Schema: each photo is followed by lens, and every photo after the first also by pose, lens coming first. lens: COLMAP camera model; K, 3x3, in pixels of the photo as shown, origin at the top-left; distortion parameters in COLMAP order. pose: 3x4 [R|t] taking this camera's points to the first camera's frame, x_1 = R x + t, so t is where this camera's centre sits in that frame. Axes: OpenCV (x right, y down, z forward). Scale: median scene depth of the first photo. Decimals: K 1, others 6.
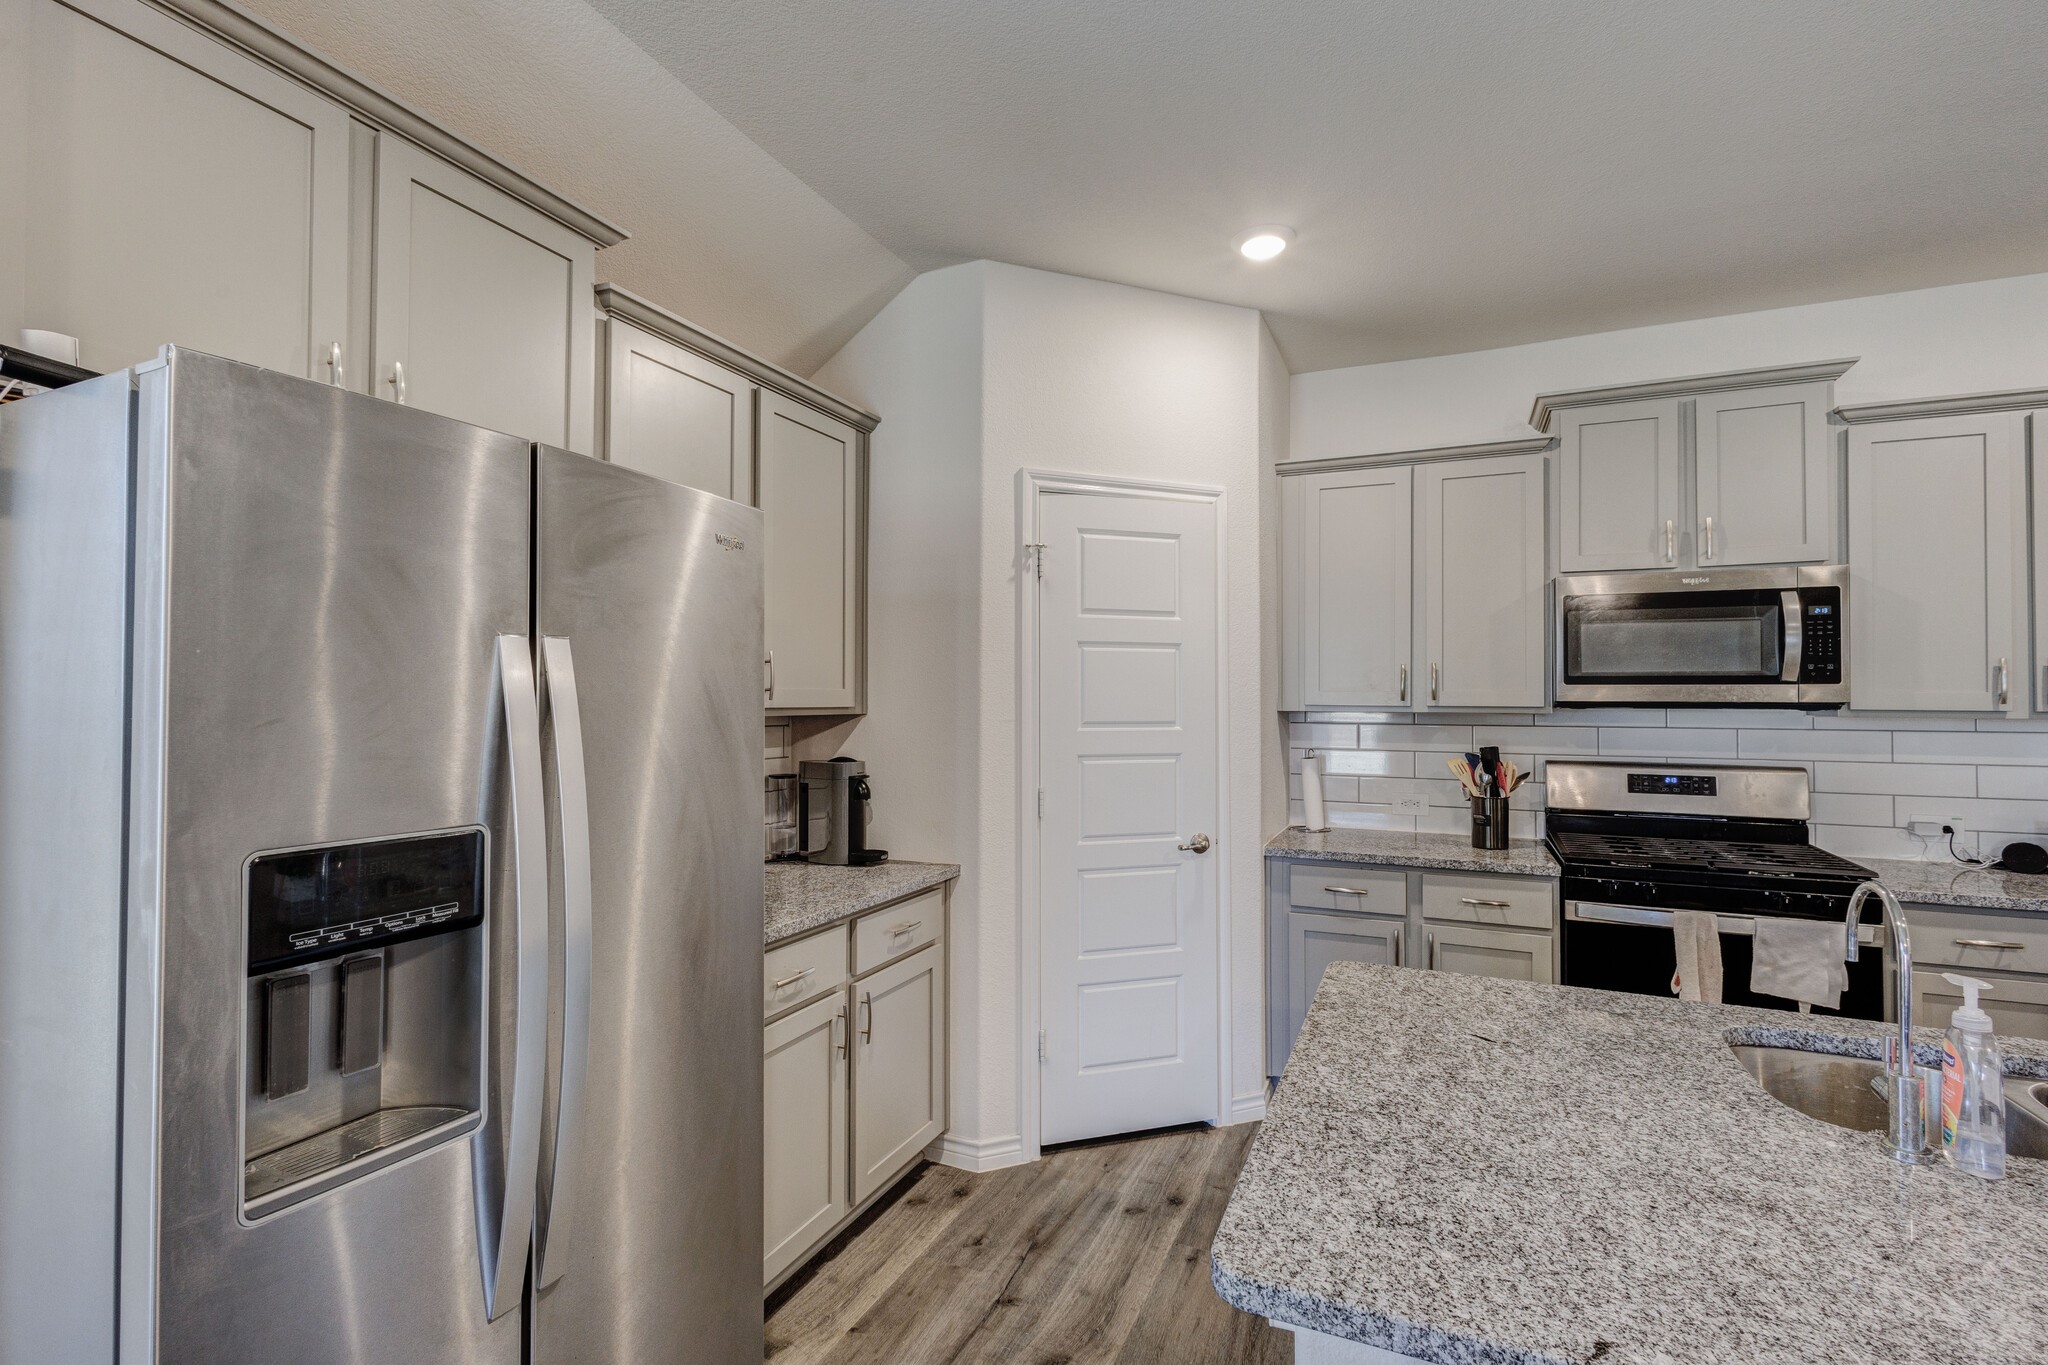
lens RADIAL K [[942.2, 0, 1024.0], [0, 942.2, 682.5], [0, 0, 1]] dist [0.001942, 0.000779]
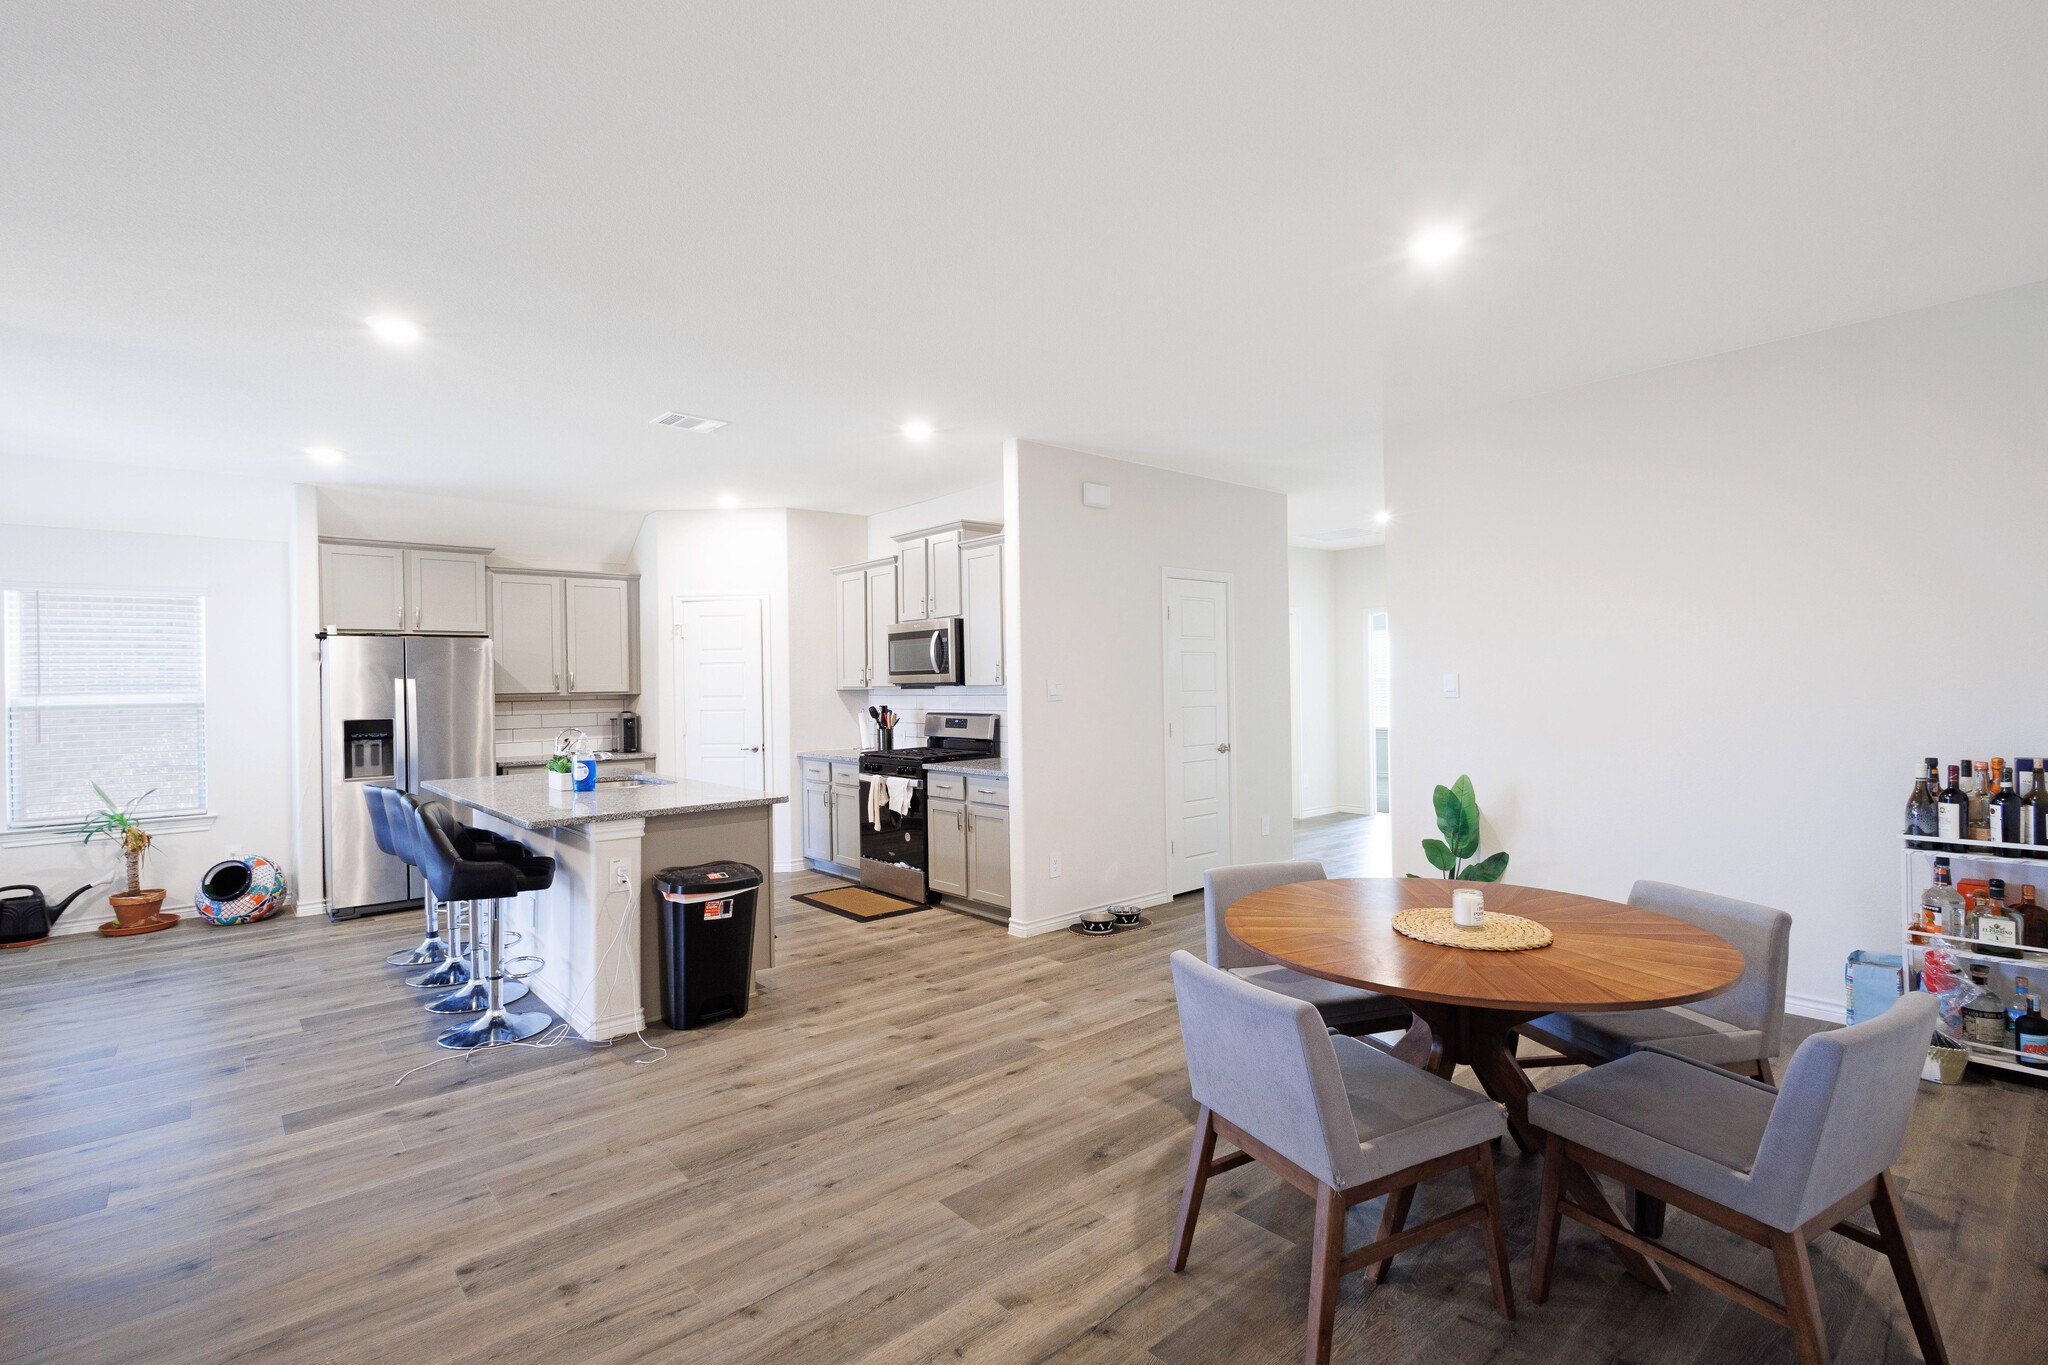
lens RADIAL K [[942.2, 0, 1024.0], [0, 942.2, 682.5], [0, 0, 1]] dist [0.001942, 0.000779]
pose [[0.908662, -0.018723, -0.417112, 1.870157], [0.027960, 0.999480, 0.016046, -0.008753], [0.416595, -0.026243, 0.908714, -0.872784]]
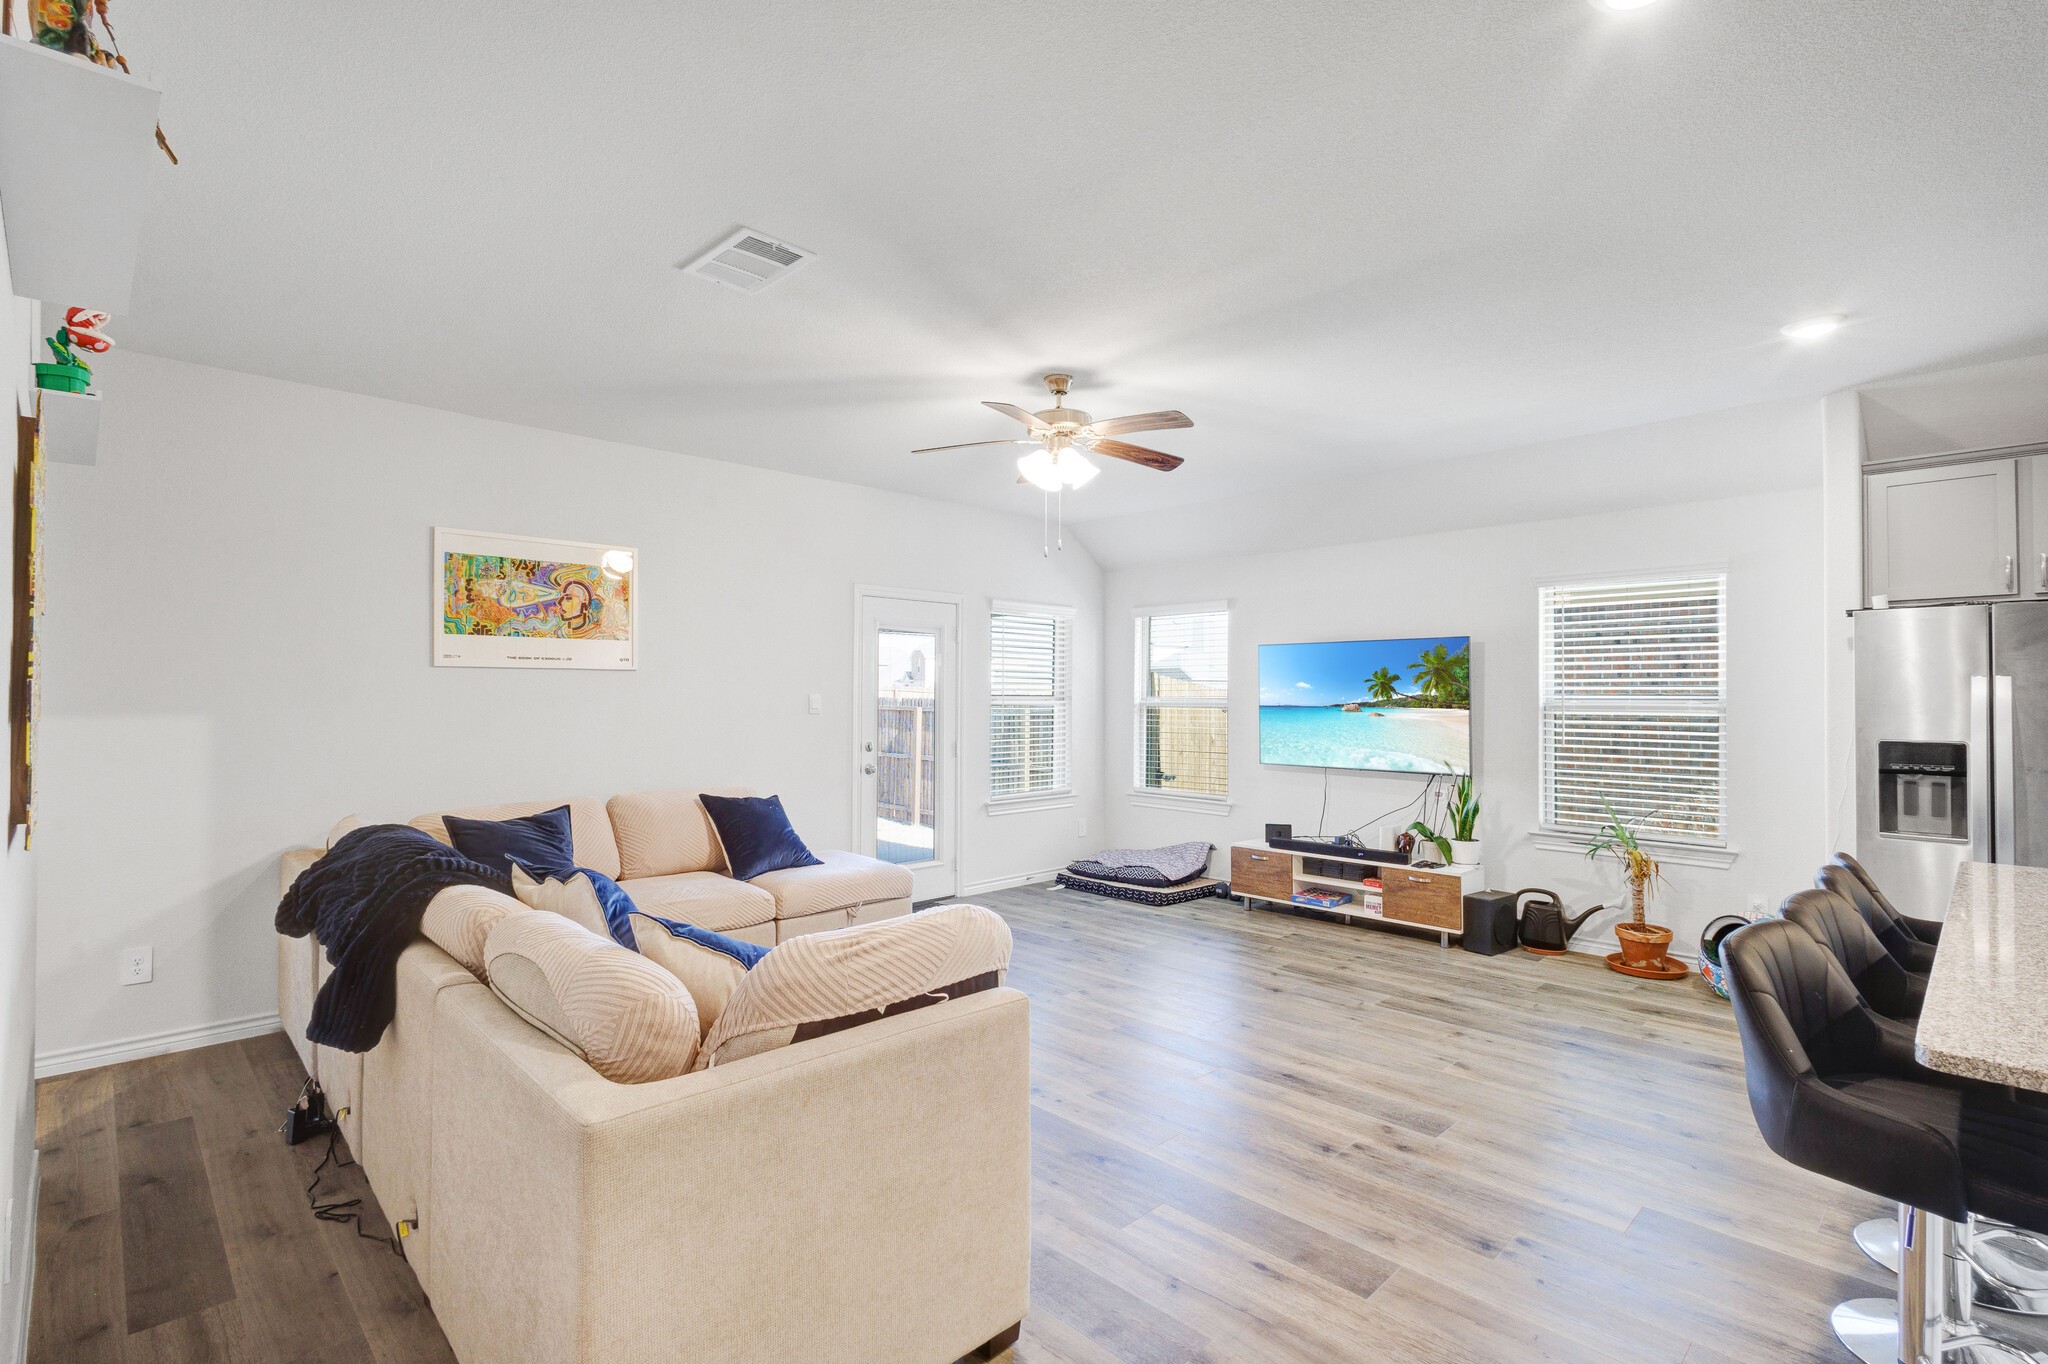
lens RADIAL K [[952.2, 0, 1023.9], [0, 952.2, 679.9], [0, 0, 1]] dist [0.003503, -0.000804]
pose [[-0.366319, -0.023095, -0.930203, 1.355771], [0.012100, 0.999489, -0.029581, 0.005265], [0.930411, -0.022091, -0.365853, -0.256983]]
